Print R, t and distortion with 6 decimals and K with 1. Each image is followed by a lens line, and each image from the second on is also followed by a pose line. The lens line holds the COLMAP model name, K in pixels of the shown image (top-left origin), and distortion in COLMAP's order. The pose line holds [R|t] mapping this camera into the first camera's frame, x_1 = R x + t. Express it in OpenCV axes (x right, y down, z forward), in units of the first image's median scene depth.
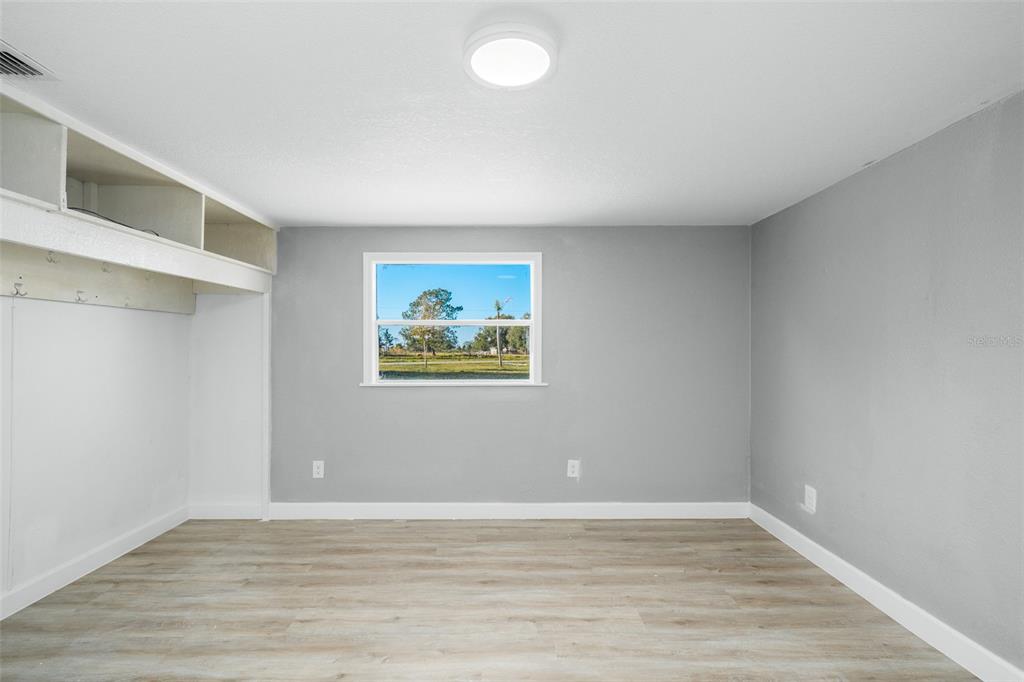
lens RADIAL K [[466.2, 0, 511.1], [0, 466.2, 342.5], [0, 0, 1]] dist [-0.000045, 0.000838]
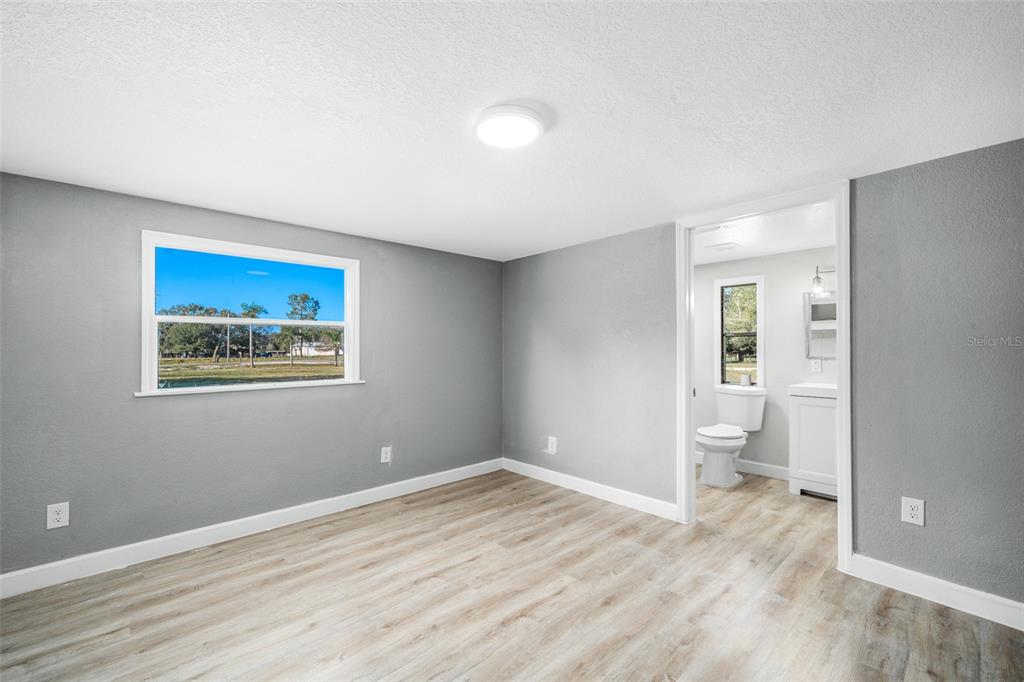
lens RADIAL K [[409.5, 0, 512.8], [0, 409.5, 344.0], [0, 0, 1]] dist [-0.000389, -0.000144]
pose [[0.751160, 0.005562, 0.660096, -0.382086], [-0.001637, 0.999977, -0.006563, 0.010010], [-0.660118, 0.003849, 0.751152, 0.065314]]
